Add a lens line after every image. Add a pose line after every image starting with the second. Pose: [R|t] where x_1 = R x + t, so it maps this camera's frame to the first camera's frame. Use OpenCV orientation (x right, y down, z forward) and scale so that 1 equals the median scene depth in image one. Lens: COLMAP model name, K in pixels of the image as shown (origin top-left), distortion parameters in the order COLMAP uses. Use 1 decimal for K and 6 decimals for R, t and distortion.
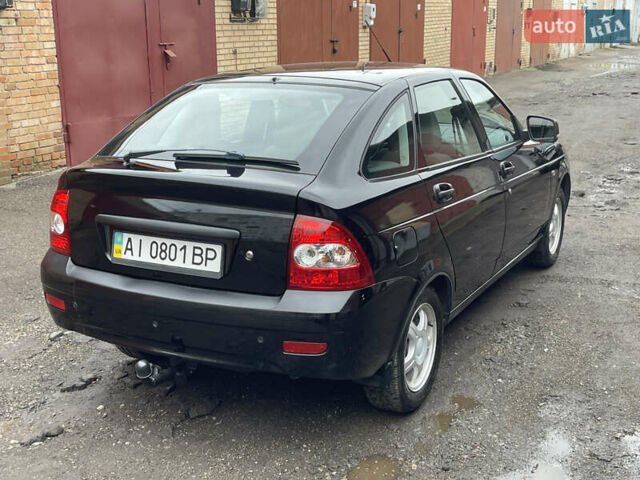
lens RADIAL K [[849.3, 0, 321.2], [0, 849.3, 236.4], [0, 0, 1]] dist [0.058770, 0.000000]
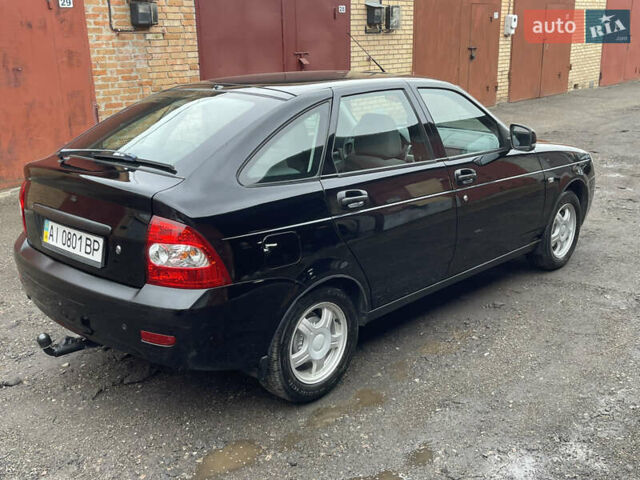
lens RADIAL K [[701.5, 0, 320.4], [0, 701.5, 235.0], [0, 0, 1]] dist [0.049964, 0.000000]
pose [[0.963467, 0.064727, -0.259888, 0.322059], [-0.055992, 0.997594, 0.040883, -0.038762], [0.261908, -0.024838, 0.964773, 0.149793]]
